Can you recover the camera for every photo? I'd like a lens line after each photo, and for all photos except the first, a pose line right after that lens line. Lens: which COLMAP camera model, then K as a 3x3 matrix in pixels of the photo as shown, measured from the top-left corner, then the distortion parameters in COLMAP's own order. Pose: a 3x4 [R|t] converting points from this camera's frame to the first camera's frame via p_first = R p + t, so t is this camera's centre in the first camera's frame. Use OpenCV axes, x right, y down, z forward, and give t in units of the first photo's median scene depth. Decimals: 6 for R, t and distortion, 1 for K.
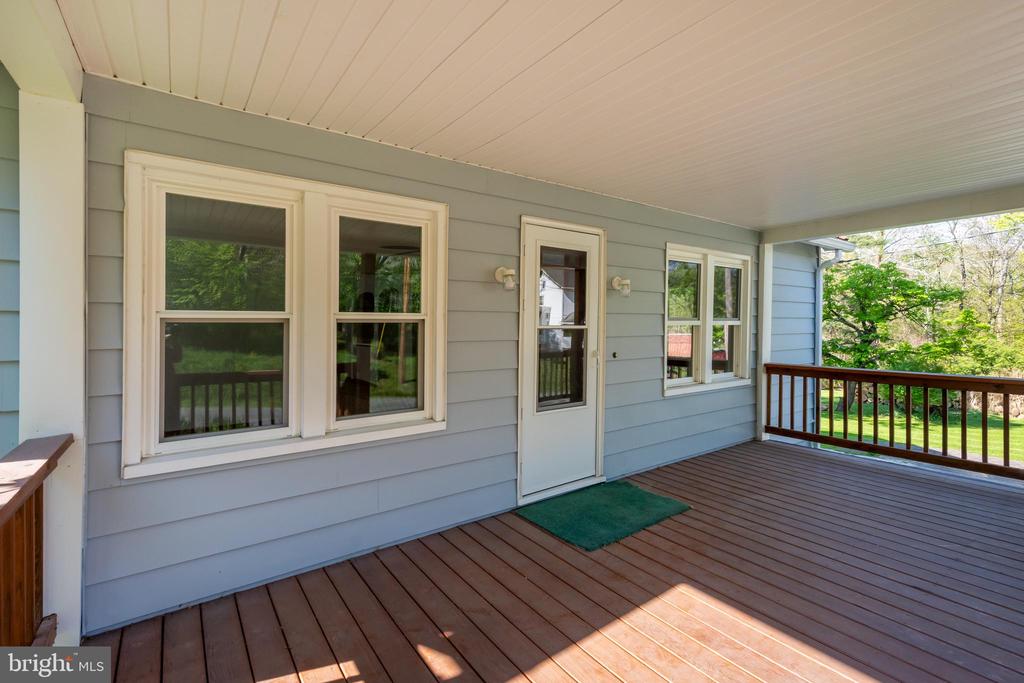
lens RADIAL K [[434.1, 0, 475.4], [0, 434.1, 342.8], [0, 0, 1]] dist [-0.001208, 0.000143]
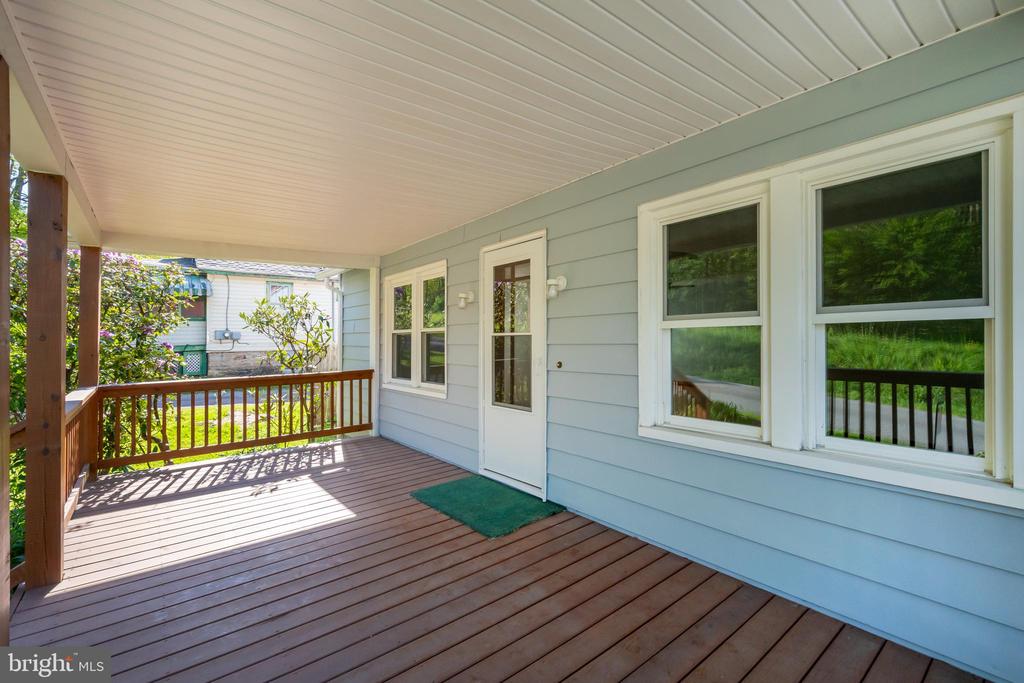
lens RADIAL K [[449.7, 0, 506.6], [0, 449.7, 334.3], [0, 0, 1]] dist [0.041039, -0.000089]
pose [[0.096997, 0.001339, -0.995284, 1.260235], [-0.006050, 0.999981, 0.000756, -0.035004], [0.995266, 0.005948, 0.097003, 0.830685]]
